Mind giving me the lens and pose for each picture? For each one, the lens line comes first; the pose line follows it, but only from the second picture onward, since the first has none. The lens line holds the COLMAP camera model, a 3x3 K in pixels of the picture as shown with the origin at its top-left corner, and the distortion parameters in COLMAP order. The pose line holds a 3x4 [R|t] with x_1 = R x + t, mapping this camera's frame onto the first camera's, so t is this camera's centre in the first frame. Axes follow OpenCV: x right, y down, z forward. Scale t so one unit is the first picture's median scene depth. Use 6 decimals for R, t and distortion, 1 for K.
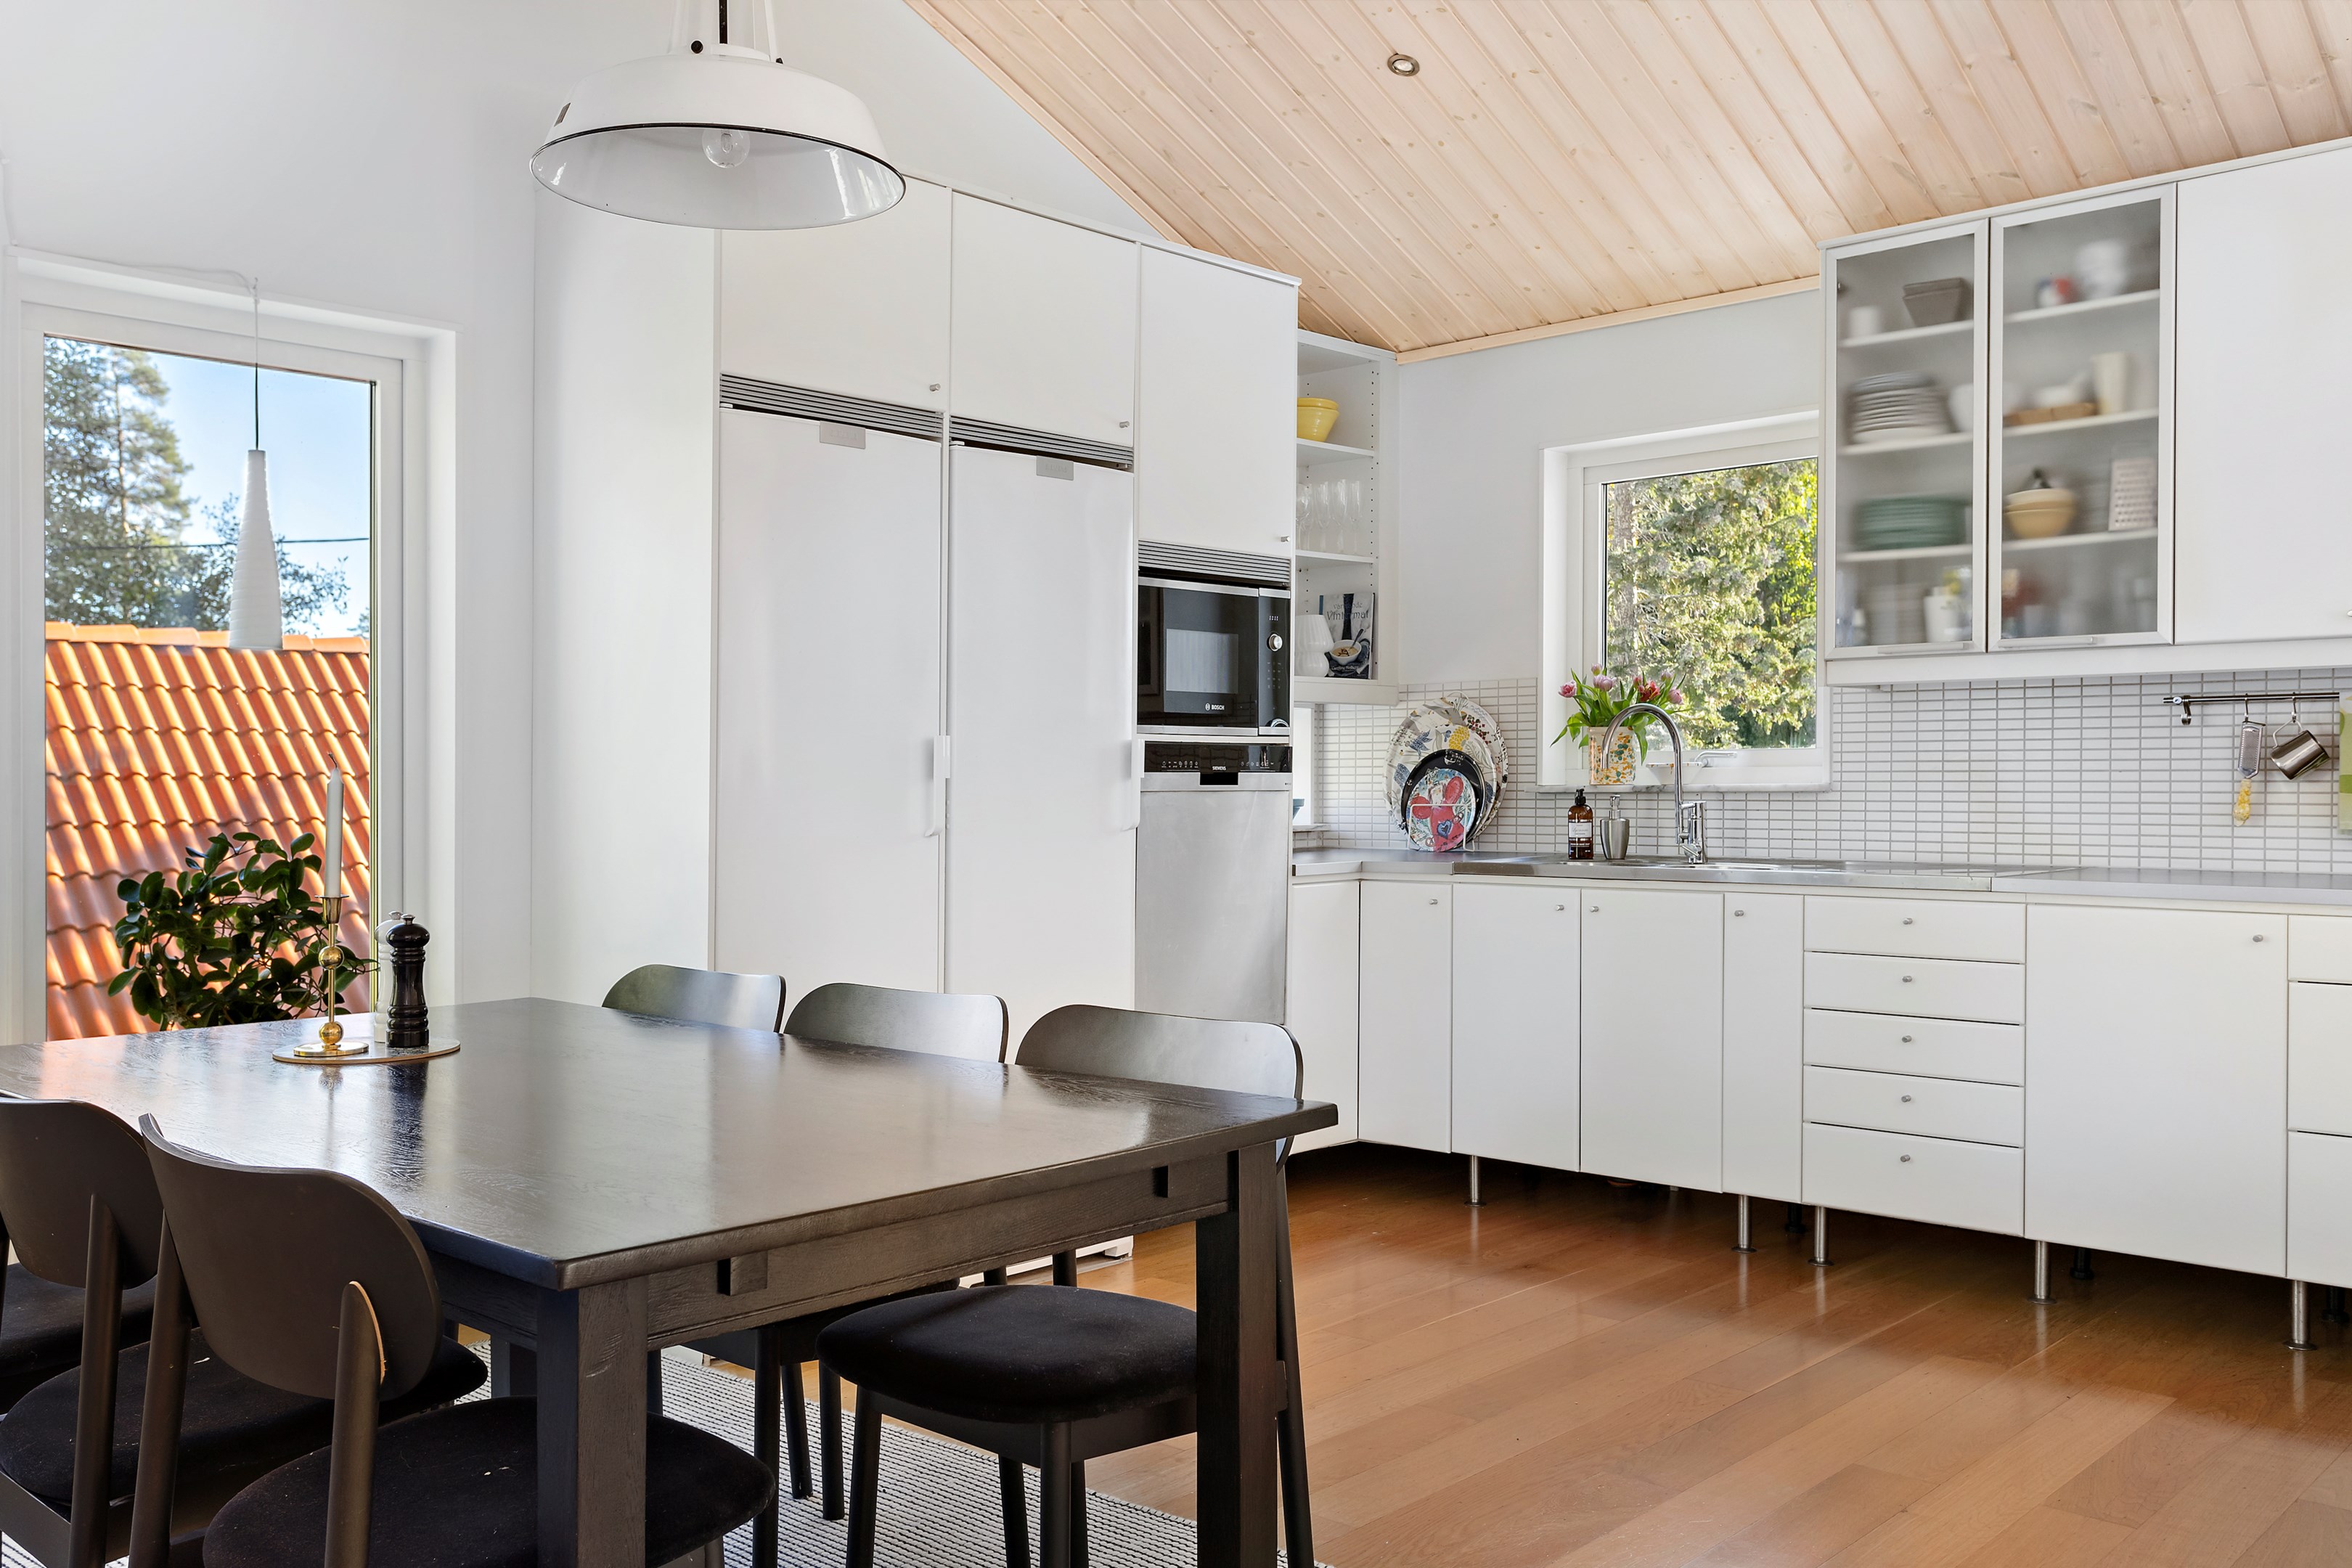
lens RADIAL K [[2021.2, 0, 1173.1], [0, 2021.2, 779.6], [0, 0, 1]] dist [-0.012121, -0.004576]
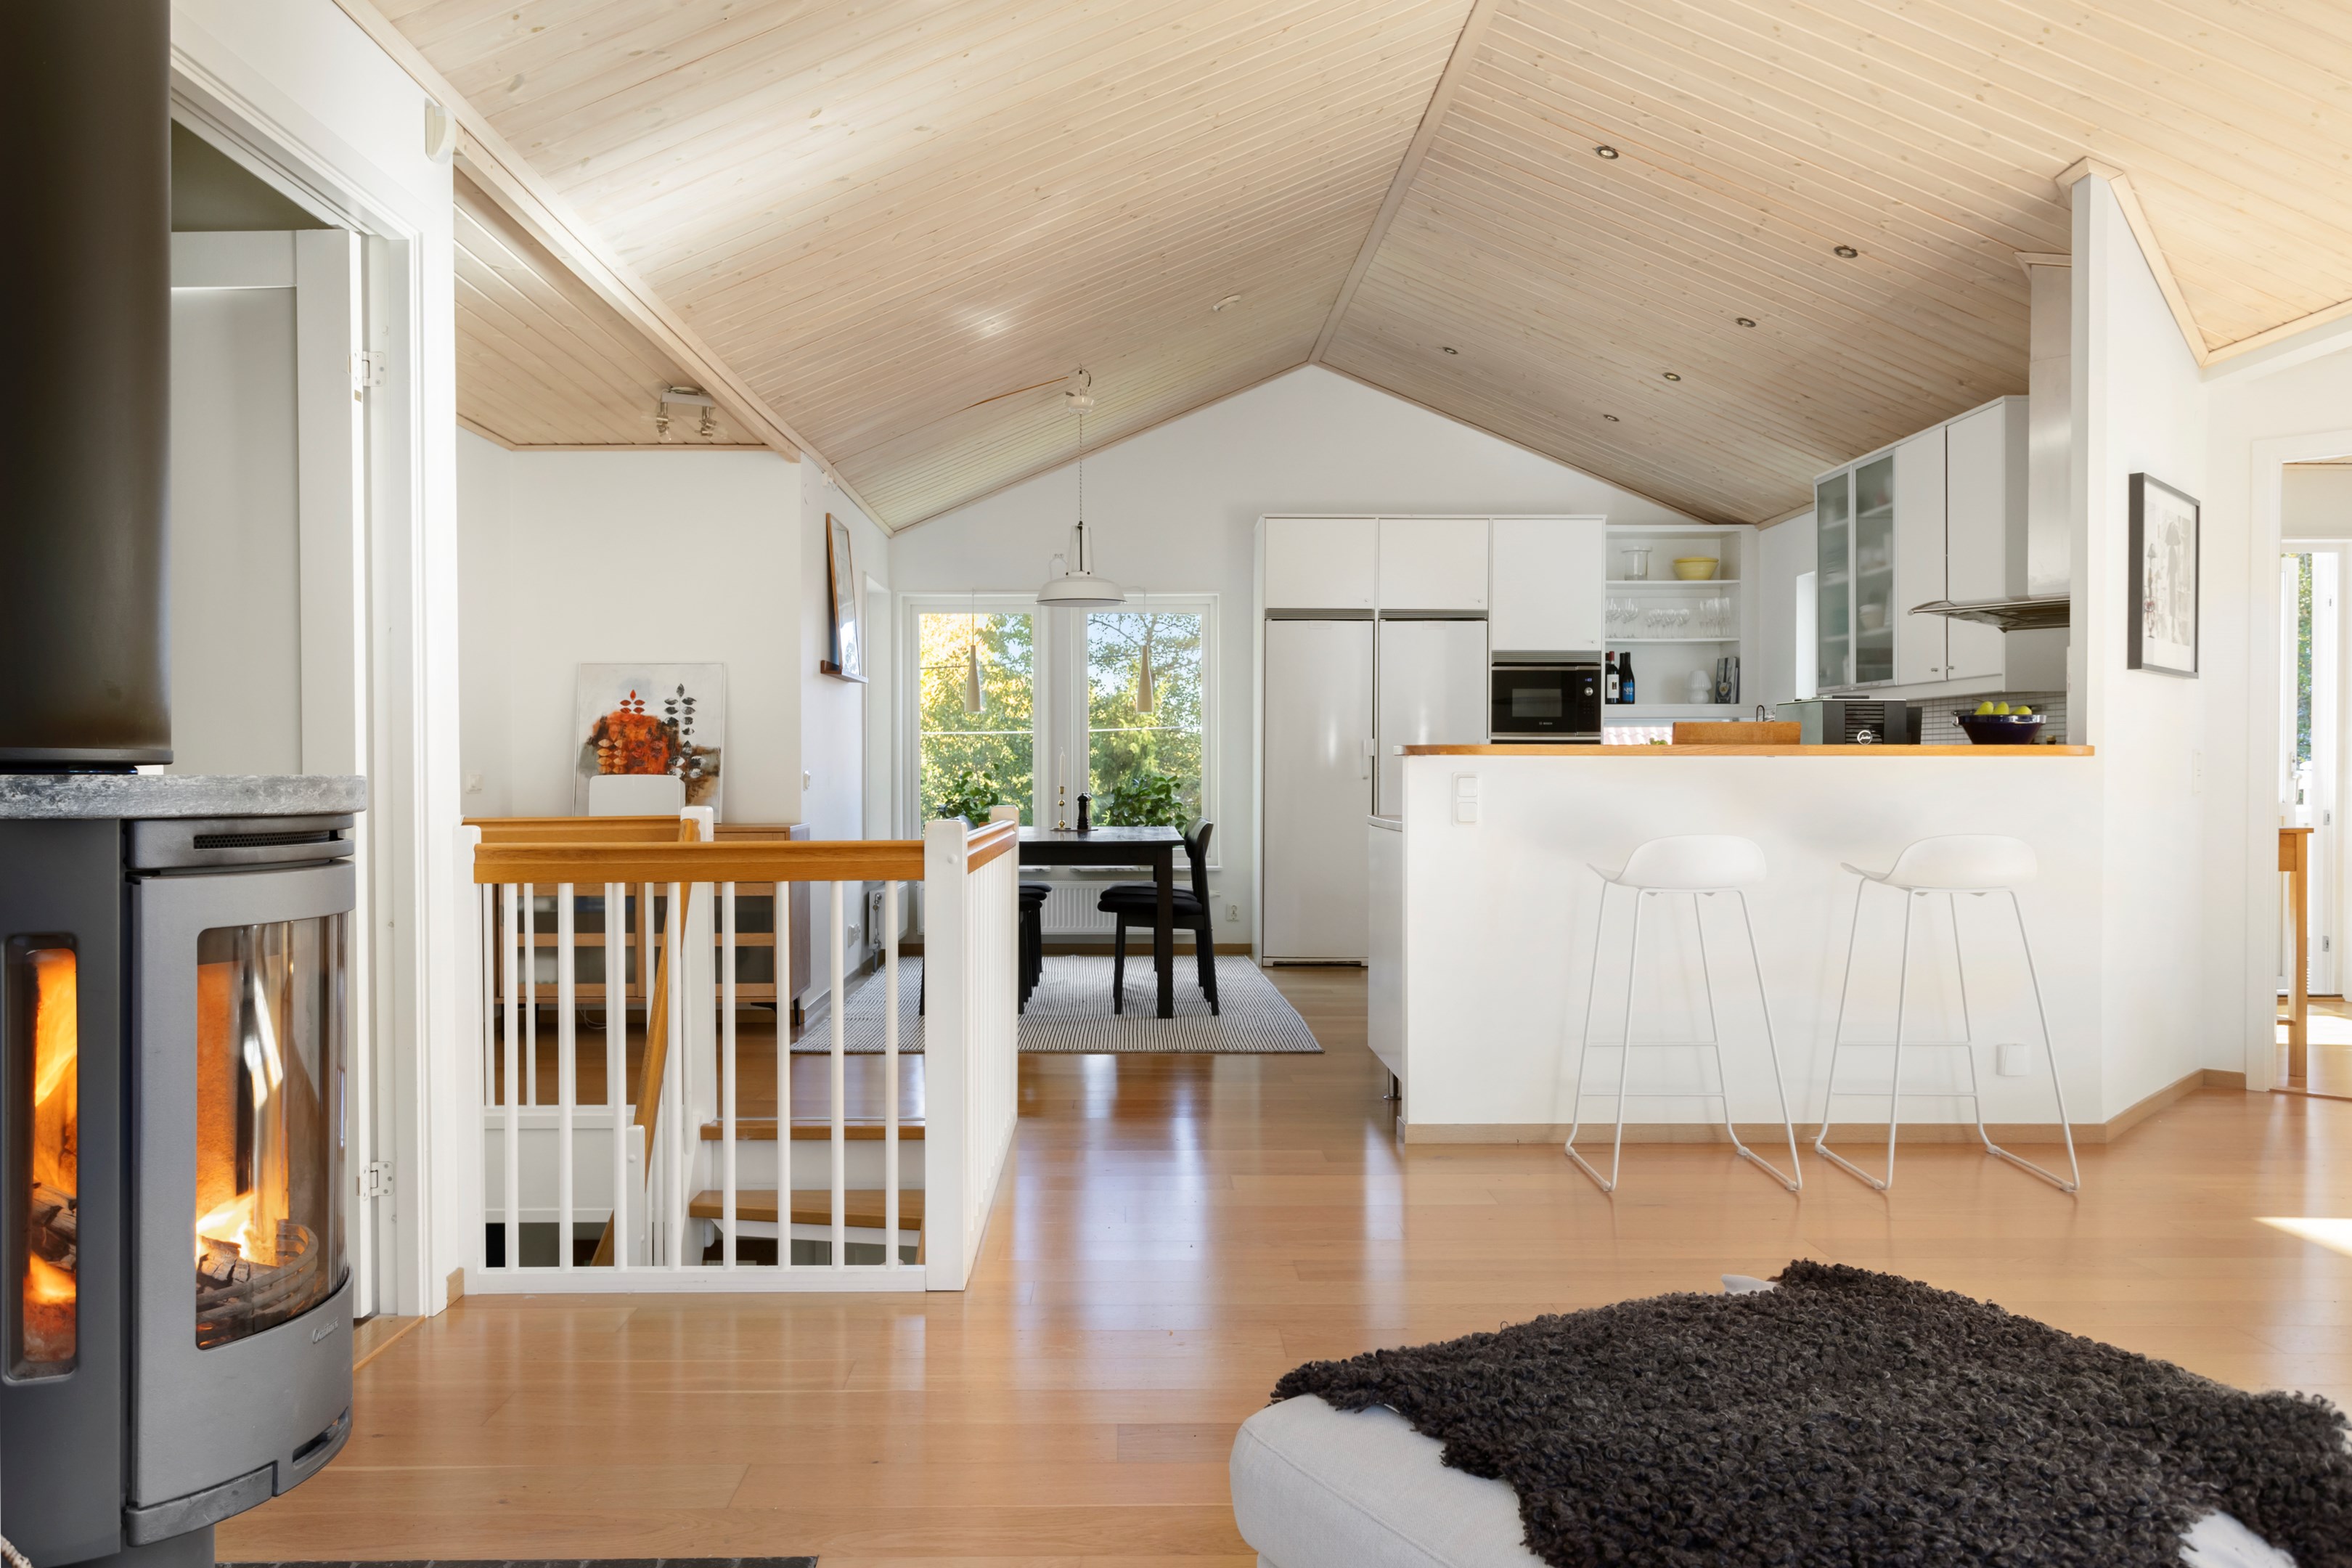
lens RADIAL K [[1666.9, 0, 1175.7], [0, 1666.9, 779.9], [0, 0, 1]] dist [-0.001389, -0.000109]
pose [[0.713464, 0.006213, -0.700664, 1.041938], [-0.003037, 0.999979, 0.005774, 0.016249], [0.700685, -0.001992, 0.713468, -0.577884]]
